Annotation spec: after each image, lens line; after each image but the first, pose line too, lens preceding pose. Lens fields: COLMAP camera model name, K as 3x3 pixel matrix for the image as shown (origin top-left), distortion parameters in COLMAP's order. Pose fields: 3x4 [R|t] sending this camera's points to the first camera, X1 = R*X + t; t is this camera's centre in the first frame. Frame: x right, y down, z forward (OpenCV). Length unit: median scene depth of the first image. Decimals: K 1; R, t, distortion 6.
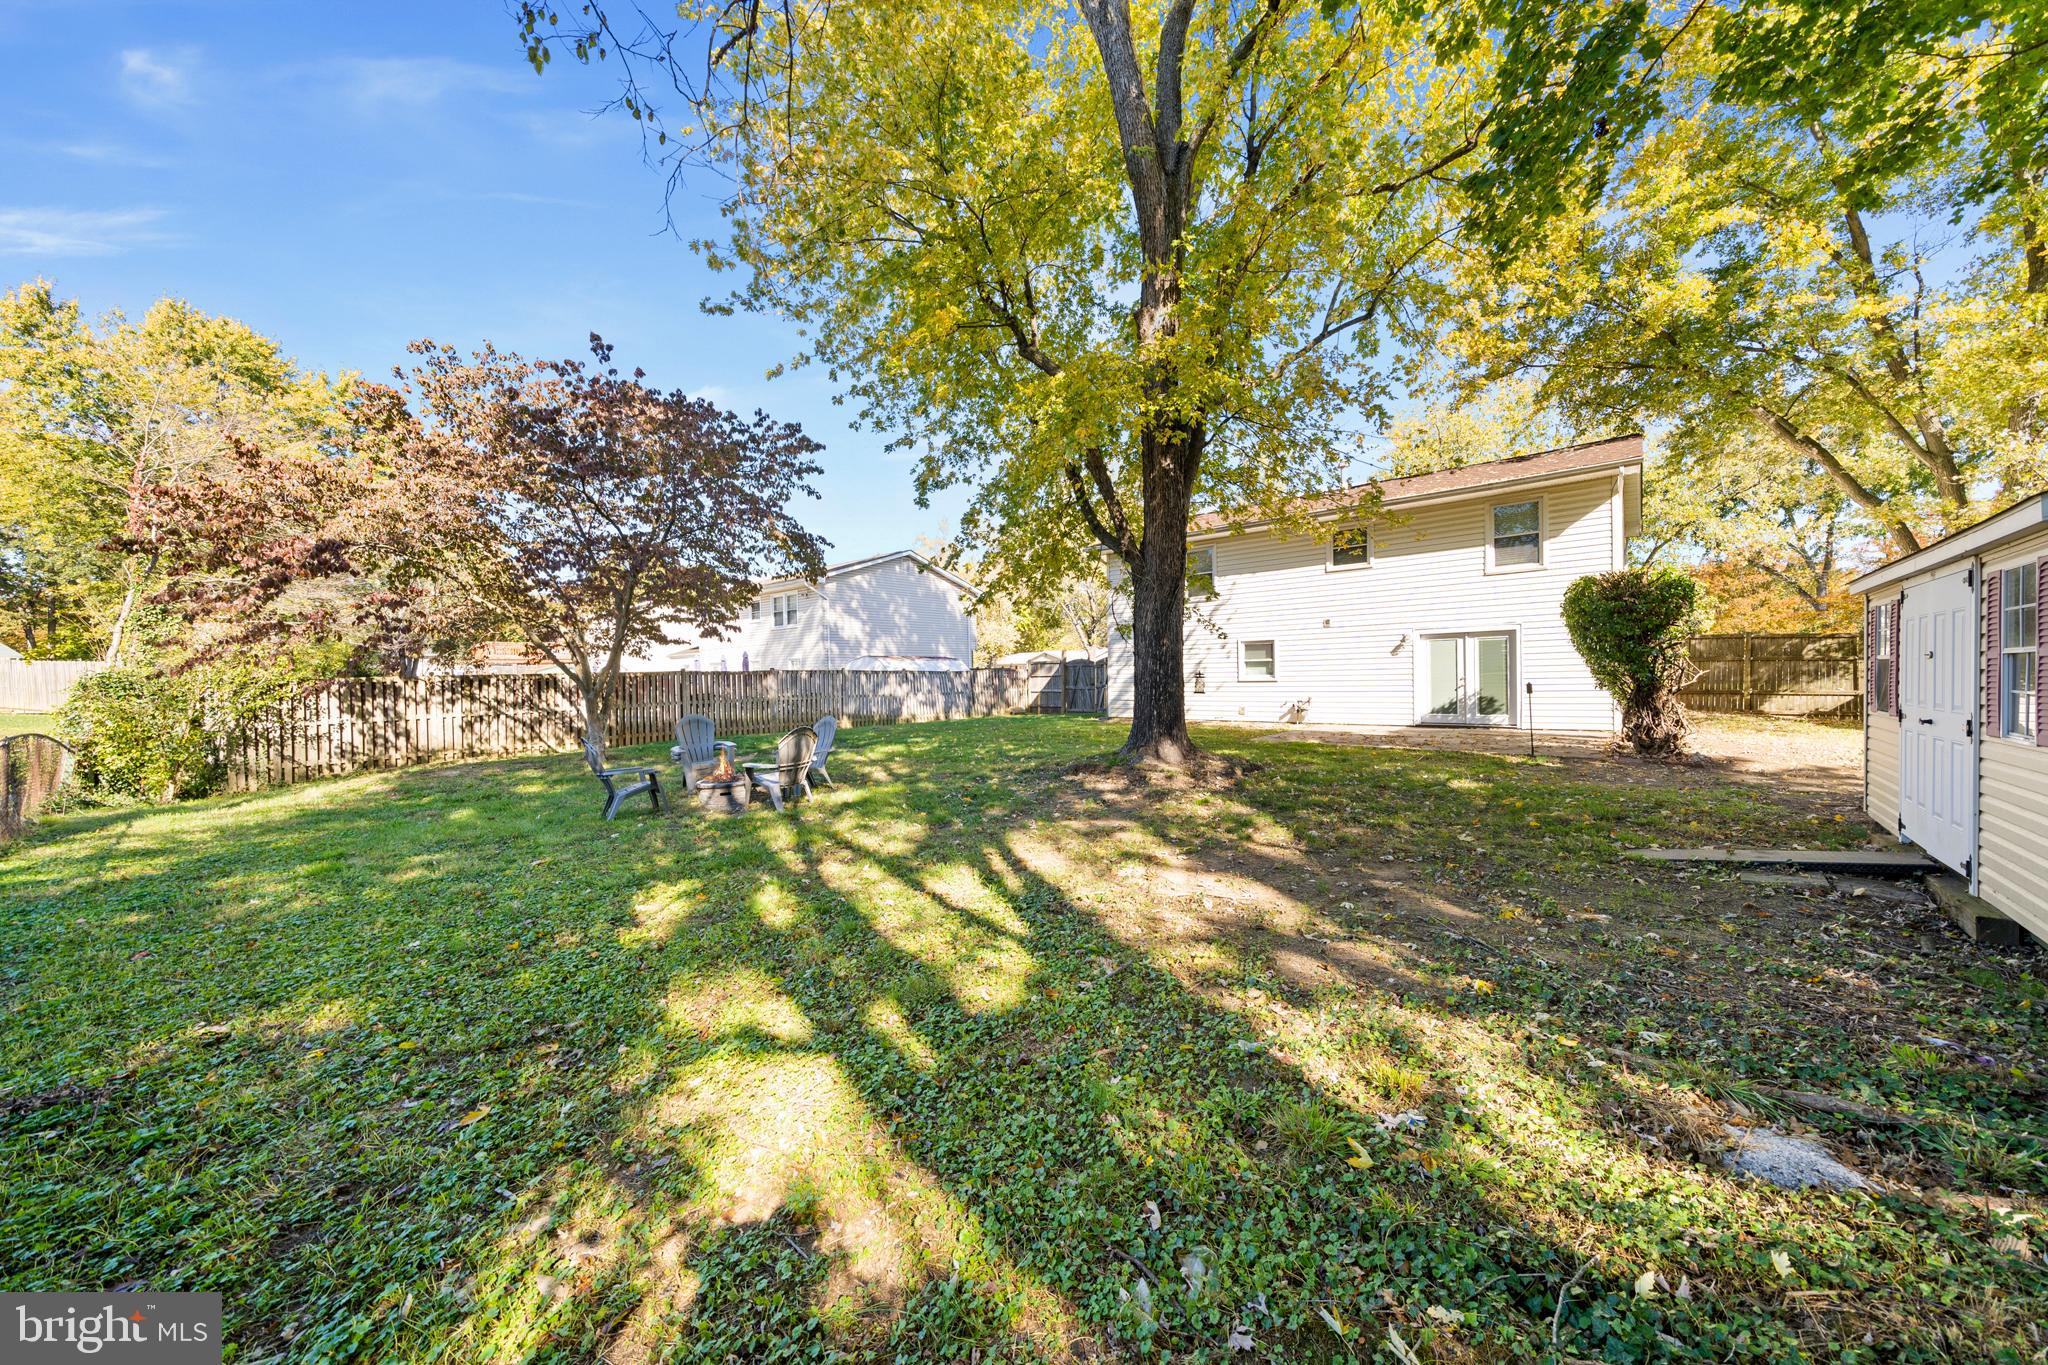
lens RADIAL K [[694.7, 0, 1021.2], [0, 694.7, 685.8], [0, 0, 1]] dist [-0.000160, -0.000002]
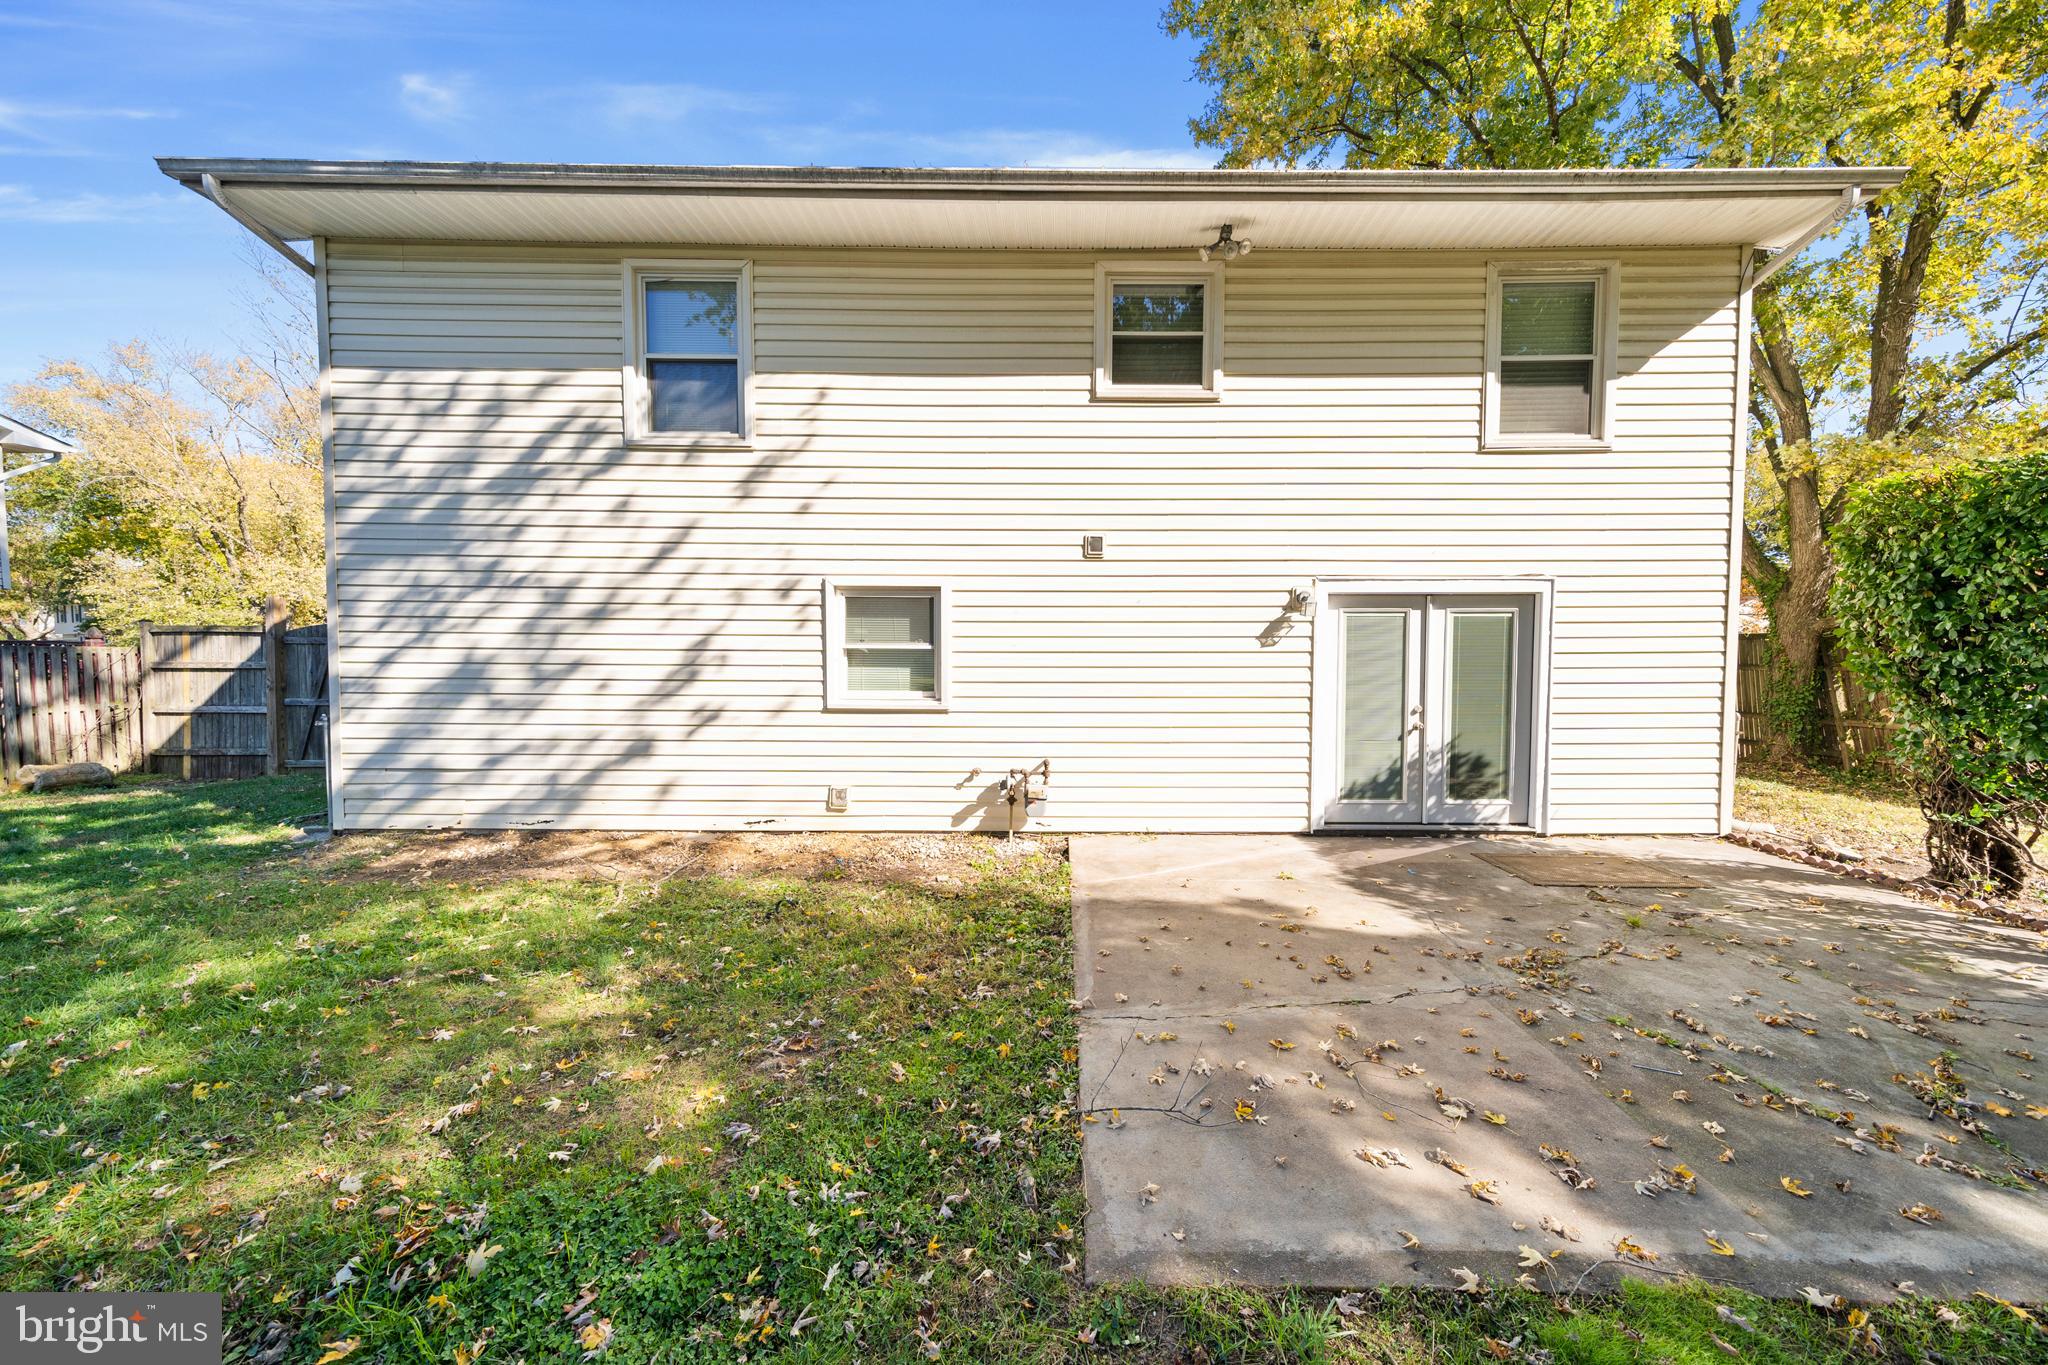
lens RADIAL K [[694.7, 0, 1026.4], [0, 694.7, 684.1], [0, 0, 1]] dist [-0.000160, -0.000002]
pose [[0.741292, -0.008817, 0.671125, 0.195818], [-0.007129, 0.999754, 0.021009, -0.030920], [-0.671145, -0.020358, 0.741046, 0.828186]]
